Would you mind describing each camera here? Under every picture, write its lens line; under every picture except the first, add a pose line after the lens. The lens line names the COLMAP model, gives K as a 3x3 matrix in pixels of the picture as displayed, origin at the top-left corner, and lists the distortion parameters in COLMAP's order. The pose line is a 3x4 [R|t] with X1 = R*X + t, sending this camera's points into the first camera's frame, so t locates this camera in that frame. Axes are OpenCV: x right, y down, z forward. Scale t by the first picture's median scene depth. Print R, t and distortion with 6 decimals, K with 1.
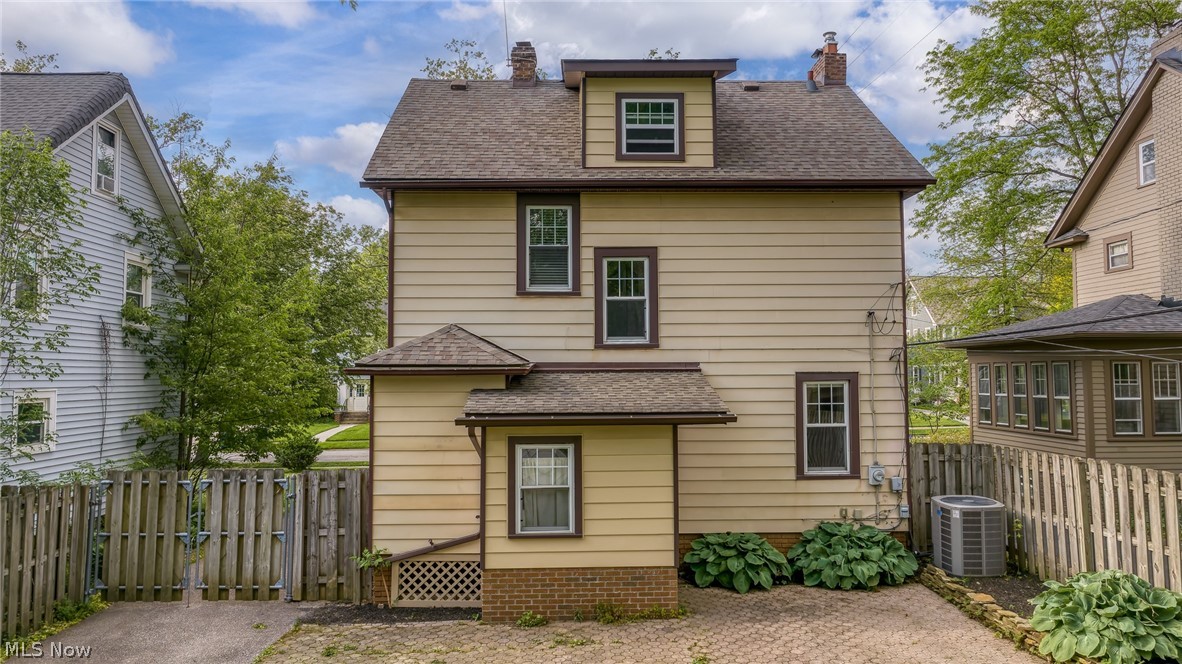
lens RADIAL K [[819.6, 0, 592.4], [0, 819.6, 331.1], [0, 0, 1]] dist [-0.014045, -0.003119]
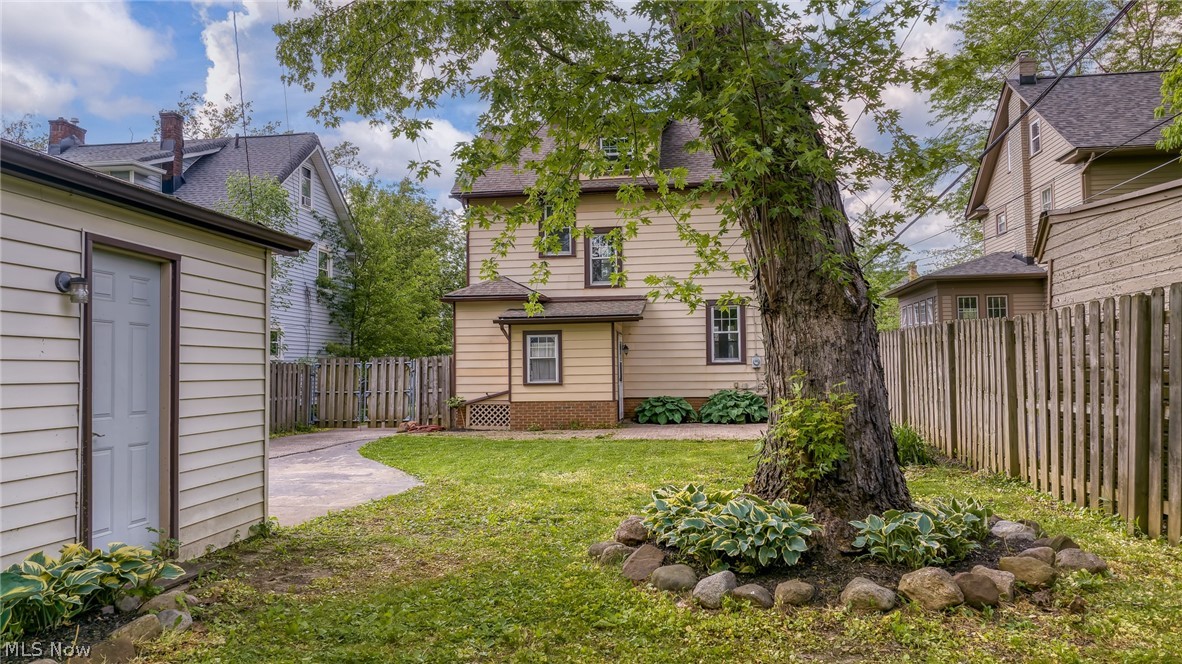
lens RADIAL K [[819.6, 0, 590.0], [0, 819.6, 336.3], [0, 0, 1]] dist [-0.014045, -0.003119]
pose [[0.985529, -0.014226, -0.168907, 0.323440], [0.015974, 0.999832, 0.008994, 0.114553], [0.168751, -0.011562, 0.985591, -0.717562]]
